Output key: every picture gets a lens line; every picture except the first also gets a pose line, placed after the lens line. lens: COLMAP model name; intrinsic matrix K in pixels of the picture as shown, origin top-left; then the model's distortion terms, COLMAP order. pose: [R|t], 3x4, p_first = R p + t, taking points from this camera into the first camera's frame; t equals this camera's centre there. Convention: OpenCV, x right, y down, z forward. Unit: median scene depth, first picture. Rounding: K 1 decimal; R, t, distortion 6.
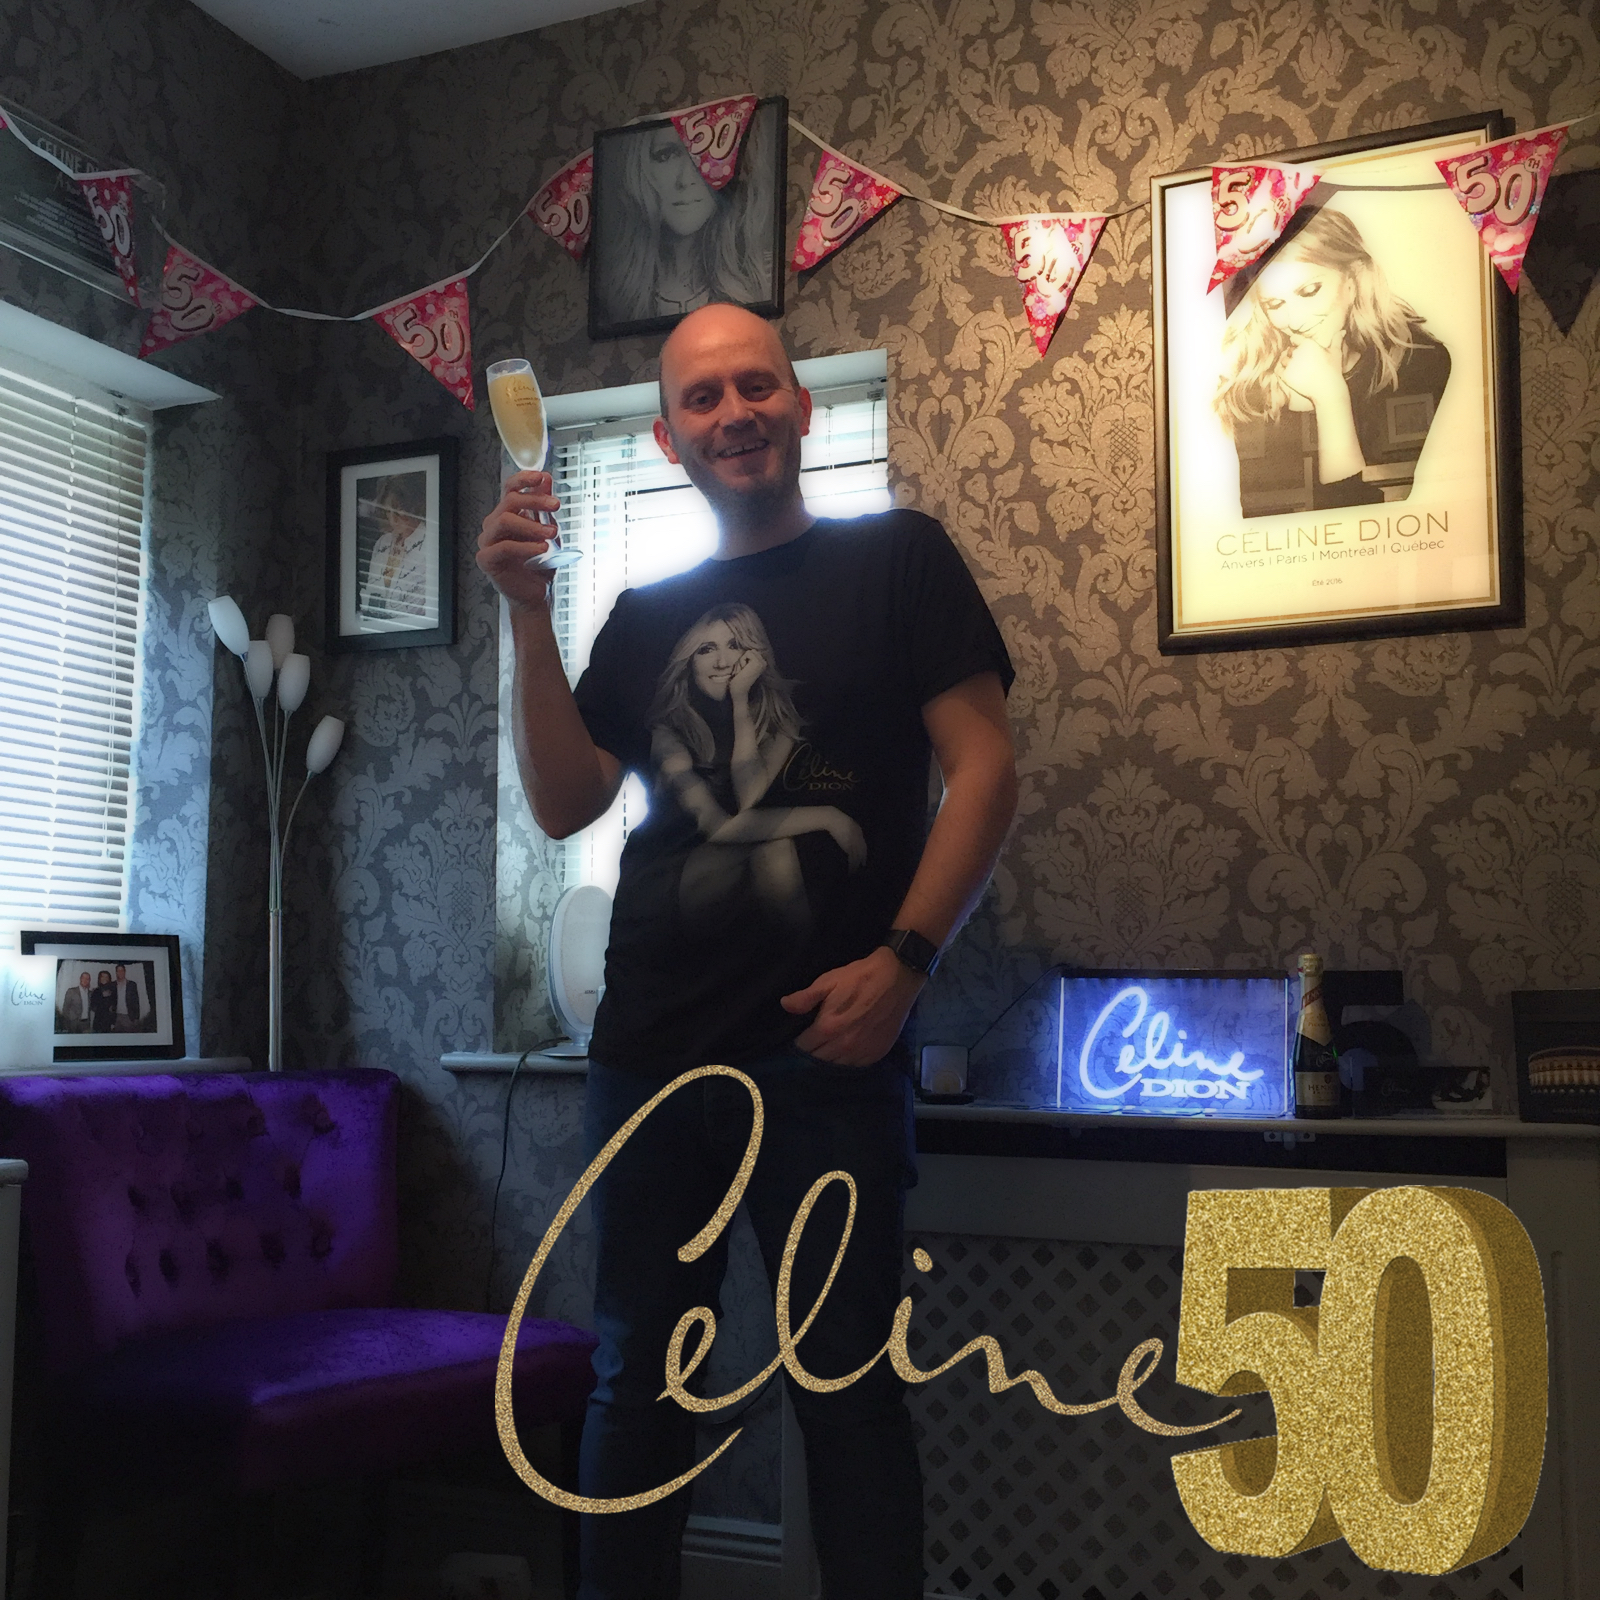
lens RADIAL K [[1854.8, 0, 800.0], [0, 1854.8, 800.0], [0, 0, 1]] dist [0.135837, -0.171037]
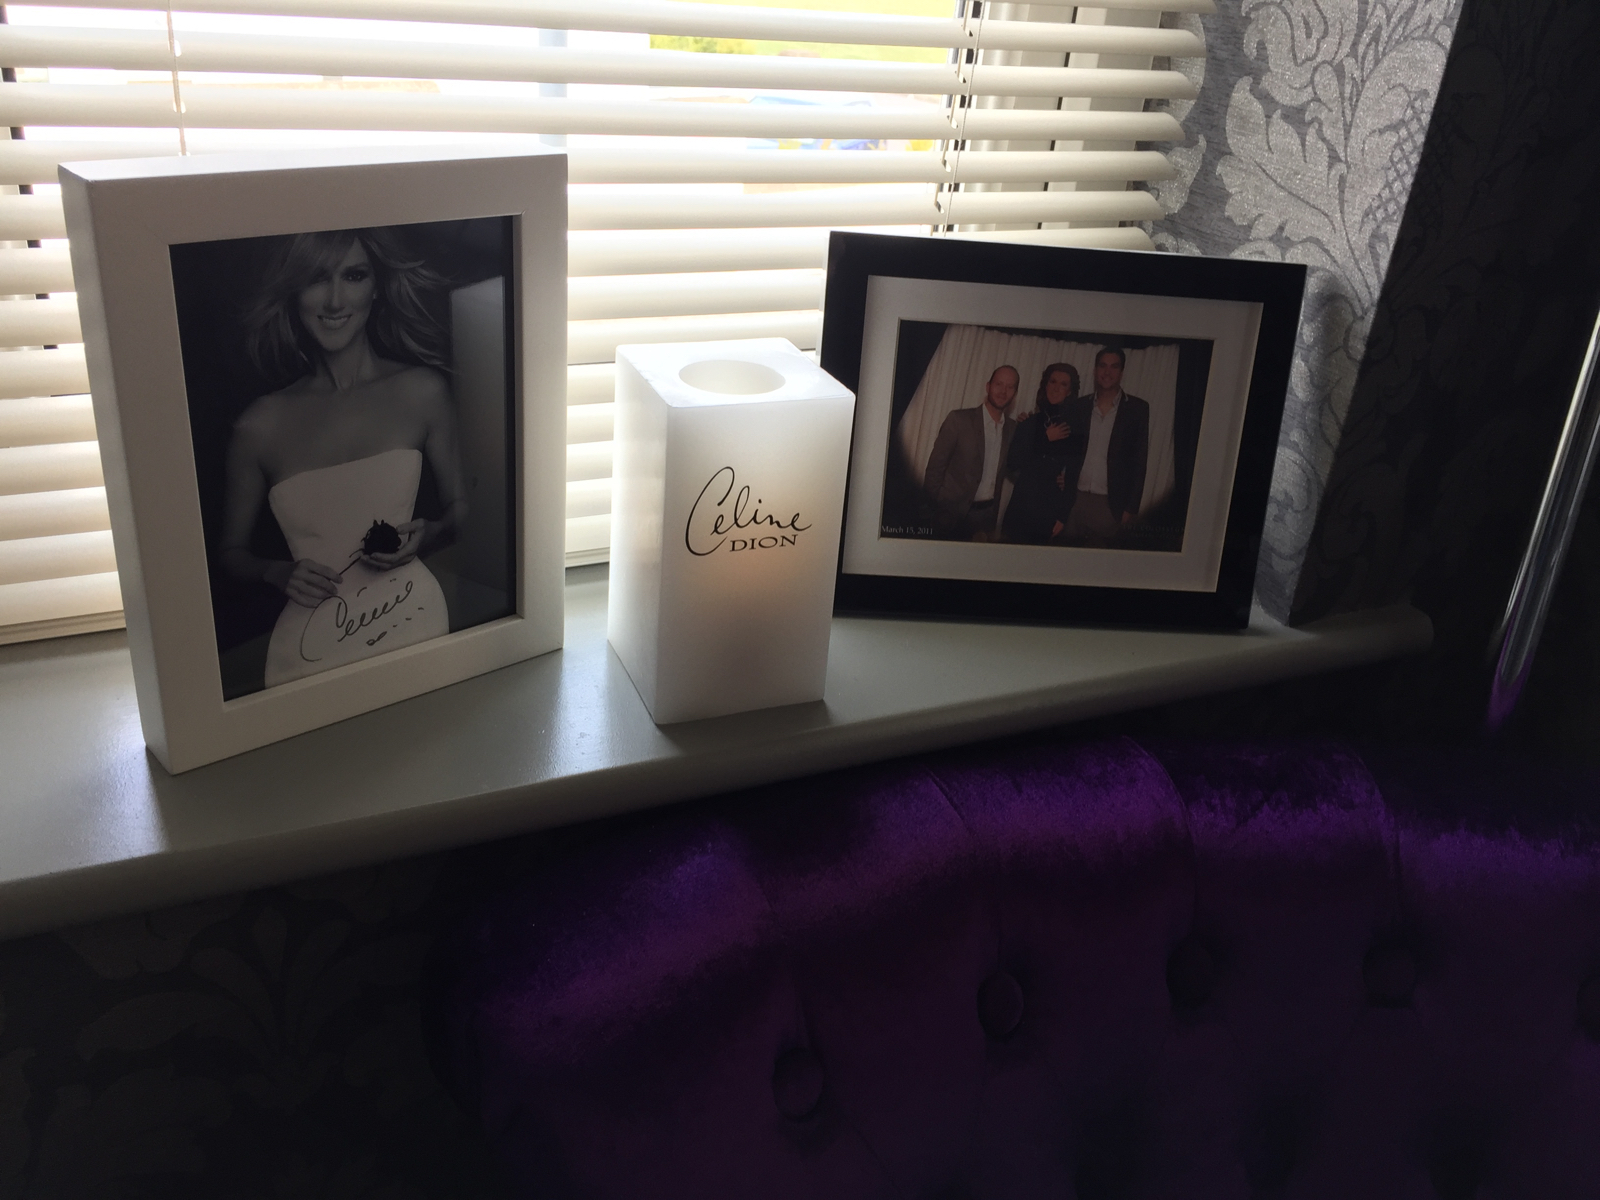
lens RADIAL K [[1373.4, 0, 802.8], [0, 1373.4, 592.8], [0, 0, 1]] dist [0.090625, -0.131643]
pose [[0.762833, 0.353596, -0.541347, -0.253315], [-0.018522, 0.848831, 0.528339, -0.004738], [0.646331, -0.393008, 0.654065, 0.783871]]
